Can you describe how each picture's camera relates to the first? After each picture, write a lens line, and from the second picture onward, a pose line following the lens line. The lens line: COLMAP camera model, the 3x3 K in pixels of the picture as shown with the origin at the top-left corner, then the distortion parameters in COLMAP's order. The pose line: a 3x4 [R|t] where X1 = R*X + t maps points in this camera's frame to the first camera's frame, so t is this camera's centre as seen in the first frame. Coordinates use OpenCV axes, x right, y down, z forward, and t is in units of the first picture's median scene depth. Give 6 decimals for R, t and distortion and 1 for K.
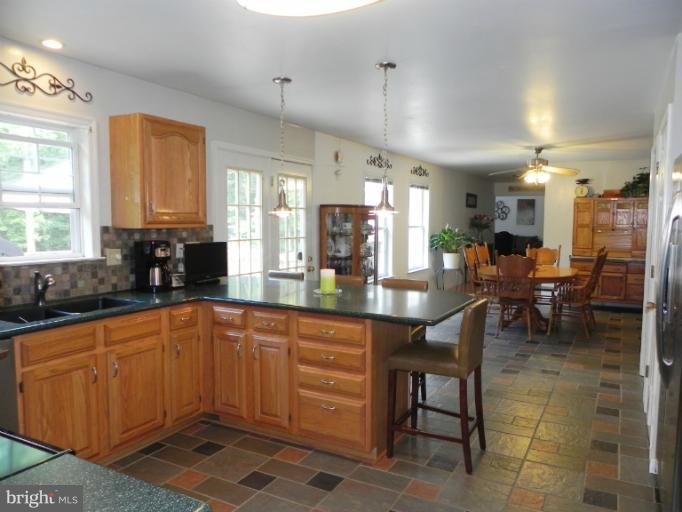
lens RADIAL K [[516.1, 0, 343.5], [0, 516.1, 255.9], [0, 0, 1]] dist [-0.005419, 0.009003]
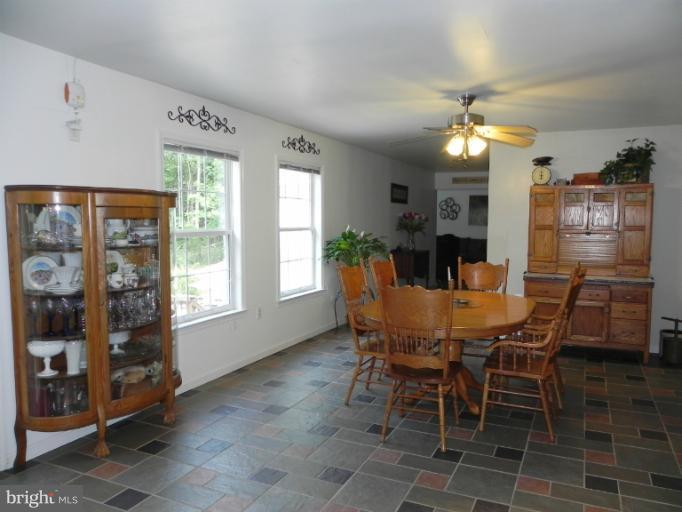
lens RADIAL K [[516.1, 0, 339.6], [0, 516.1, 255.8], [0, 0, 1]] dist [-0.005419, 0.009003]
pose [[0.998388, -0.004646, 0.056571, 0.166007], [0.004733, 0.999988, -0.001397, -0.022348], [-0.056564, 0.001662, 0.998398, 0.354130]]
